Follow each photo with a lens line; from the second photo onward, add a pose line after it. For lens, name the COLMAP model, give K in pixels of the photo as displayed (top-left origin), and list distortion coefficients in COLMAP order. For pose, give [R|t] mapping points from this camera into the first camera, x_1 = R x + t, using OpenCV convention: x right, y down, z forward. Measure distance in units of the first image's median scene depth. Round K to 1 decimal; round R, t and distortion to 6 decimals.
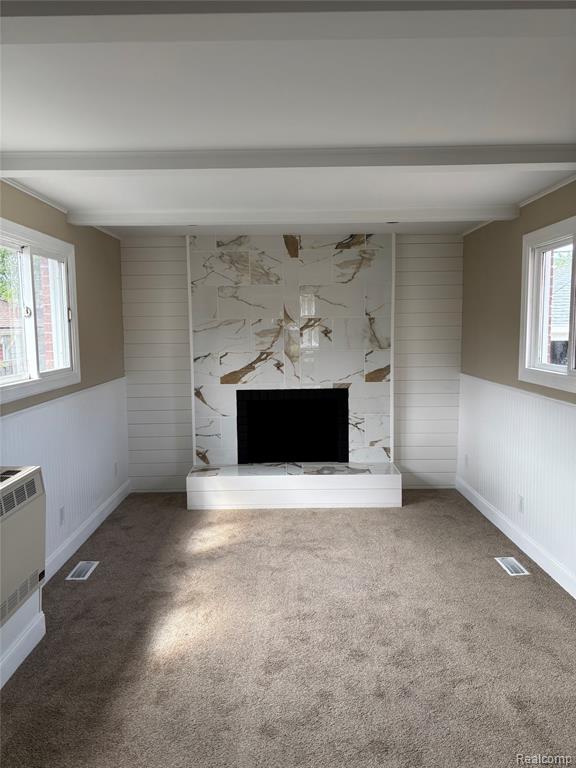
lens RADIAL K [[579.6, 0, 293.6], [0, 579.6, 388.1], [0, 0, 1]] dist [0.044554, -0.023608]
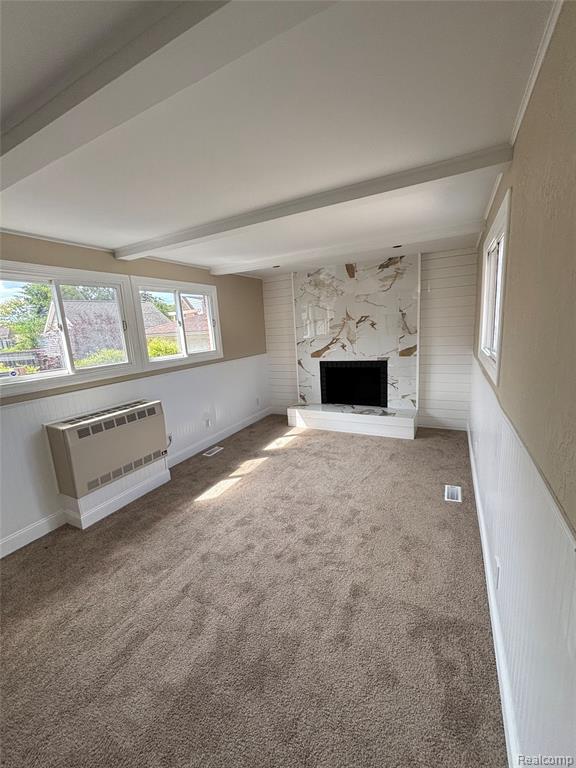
lens RADIAL K [[309.5, 0, 290.7], [0, 309.5, 388.5], [0, 0, 1]] dist [0.007935, -0.001309]
pose [[0.884523, 0.051156, -0.463682, 0.261936], [-0.000355, 0.994043, 0.108990, -0.015900], [0.466496, -0.096240, 0.879272, 0.144056]]
